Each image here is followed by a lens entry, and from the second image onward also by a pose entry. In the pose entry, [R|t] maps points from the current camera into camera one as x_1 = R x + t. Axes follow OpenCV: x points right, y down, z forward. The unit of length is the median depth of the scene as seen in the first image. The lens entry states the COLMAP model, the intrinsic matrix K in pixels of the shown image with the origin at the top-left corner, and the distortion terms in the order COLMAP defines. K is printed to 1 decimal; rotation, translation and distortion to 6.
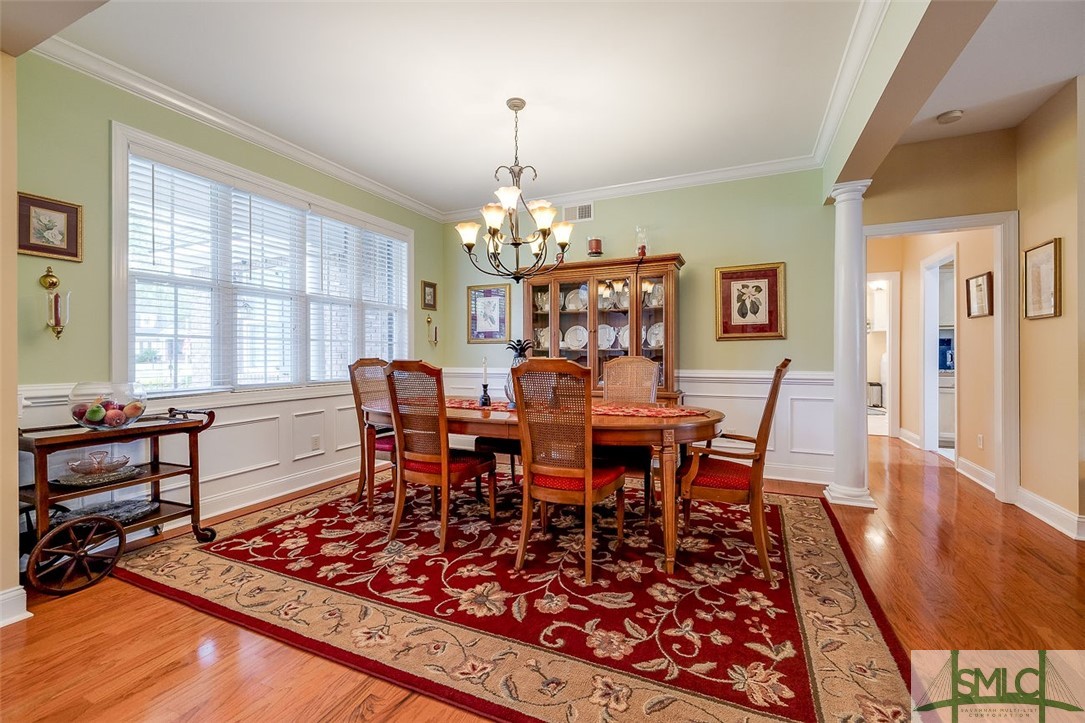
lens RADIAL K [[459.3, 0, 543.3], [0, 459.3, 357.3], [0, 0, 1]] dist [0.003640, -0.000891]
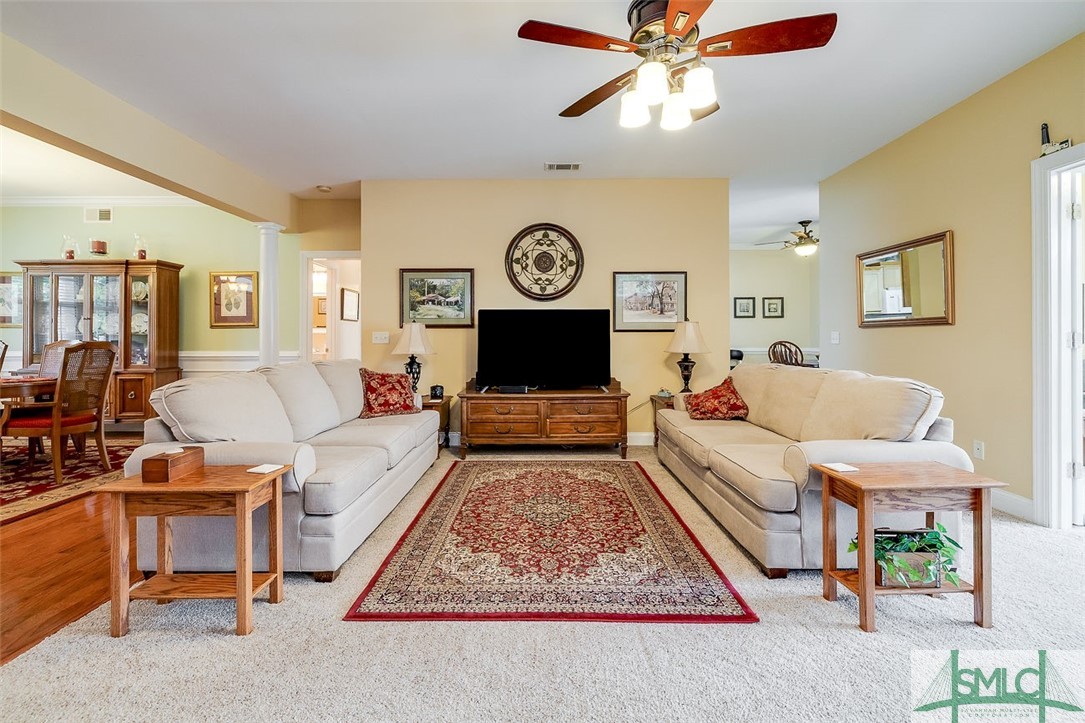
lens RADIAL K [[459.3, 0, 539.8], [0, 459.3, 336.5], [0, 0, 1]] dist [0.003640, -0.000891]
pose [[0.914983, 0.004198, 0.403471, 1.364566], [0.000542, 0.999932, -0.011634, 0.007385], [-0.403493, 0.010864, 0.914918, -1.092889]]
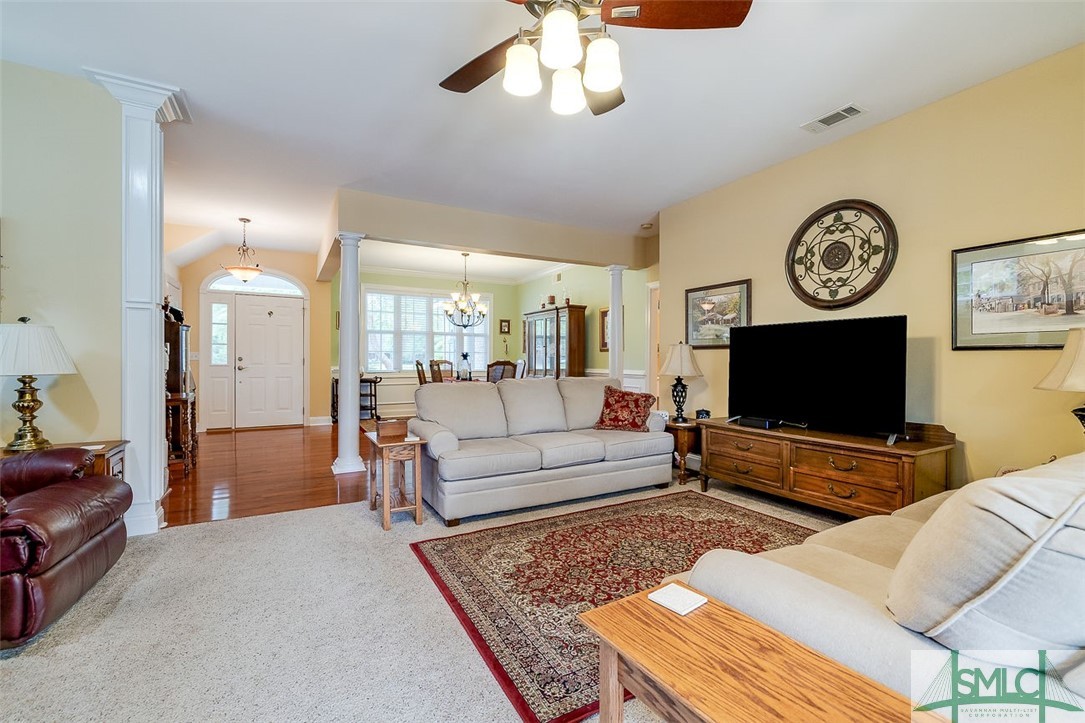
lens RADIAL K [[459.3, 0, 543.2], [0, 459.3, 365.5], [0, 0, 1]] dist [0.003640, -0.000891]
pose [[0.810139, 0.014525, -0.586058, 2.339207], [-0.010313, 0.999891, 0.010526, 0.001835], [0.586147, -0.002483, 0.810201, -0.994689]]
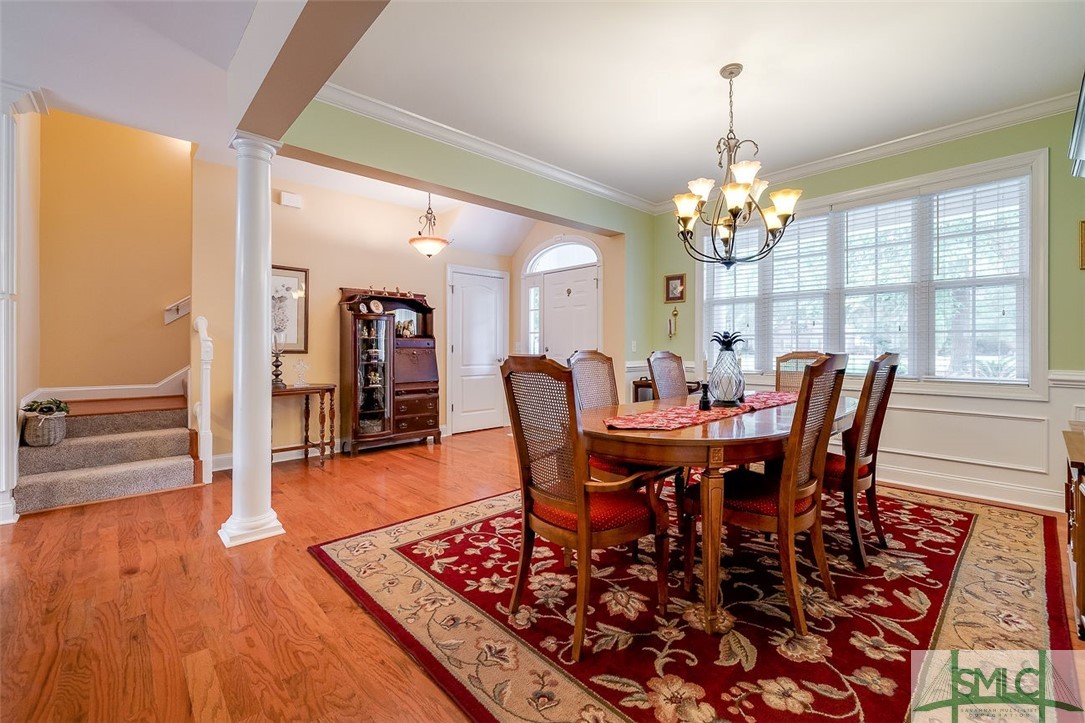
lens RADIAL K [[459.3, 0, 542.5], [0, 459.3, 354.1], [0, 0, 1]] dist [0.003640, -0.000891]
pose [[-0.391723, 0.017238, -0.919922, 1.269029], [-0.004861, 0.999772, 0.020804, -0.016192], [0.920070, 0.012622, -0.391550, 1.398753]]
